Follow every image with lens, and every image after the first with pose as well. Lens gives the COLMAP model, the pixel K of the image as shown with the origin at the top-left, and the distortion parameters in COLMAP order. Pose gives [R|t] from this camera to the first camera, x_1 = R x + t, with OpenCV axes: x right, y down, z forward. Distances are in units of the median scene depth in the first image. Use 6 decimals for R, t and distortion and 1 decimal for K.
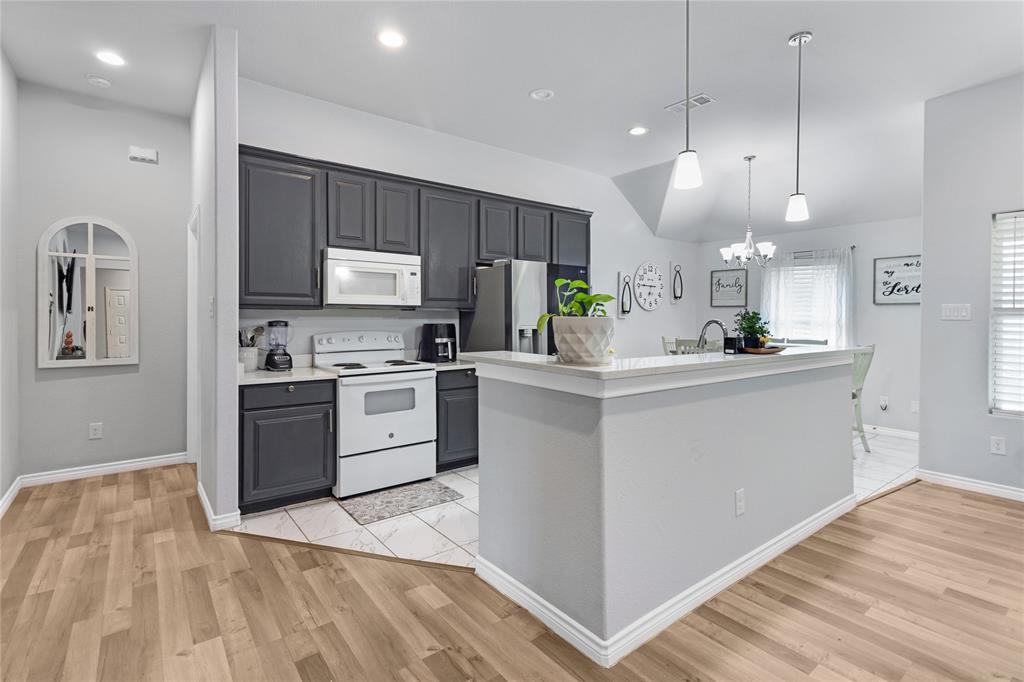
lens RADIAL K [[484.4, 0, 515.3], [0, 484.4, 321.5], [0, 0, 1]] dist [0.000900, 0.000843]
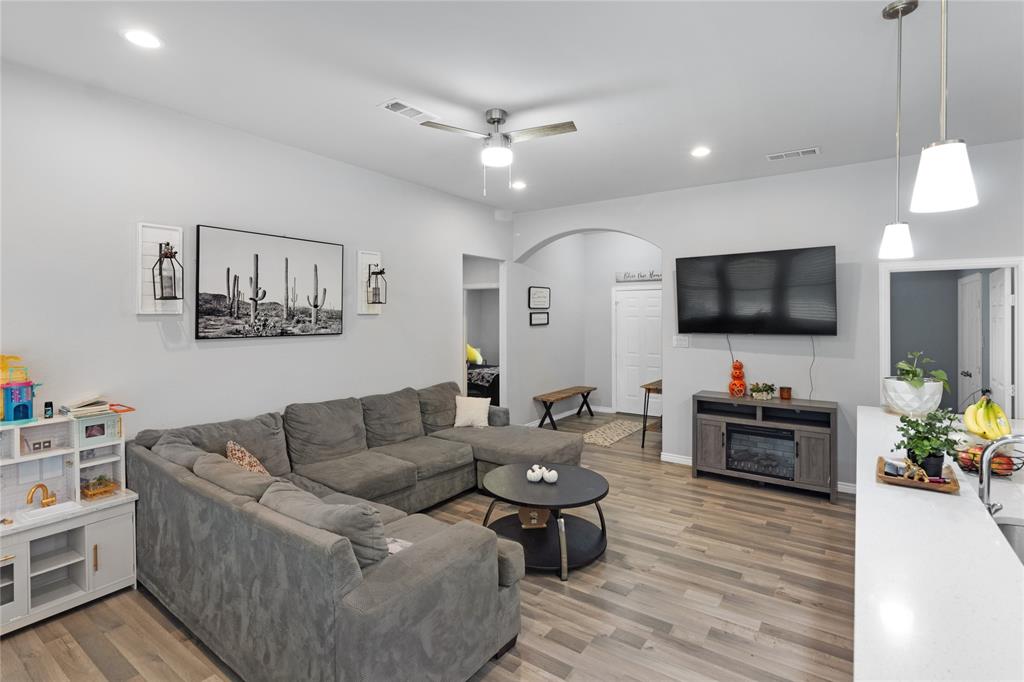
lens RADIAL K [[486.0, 0, 514.6], [0, 486.0, 315.0], [0, 0, 1]] dist [0.001734, -0.000194]
pose [[-0.955925, -0.003552, -0.293591, 0.819130], [-0.006440, 0.999940, 0.008869, -0.099514], [0.293542, 0.010368, -0.955890, 1.016880]]
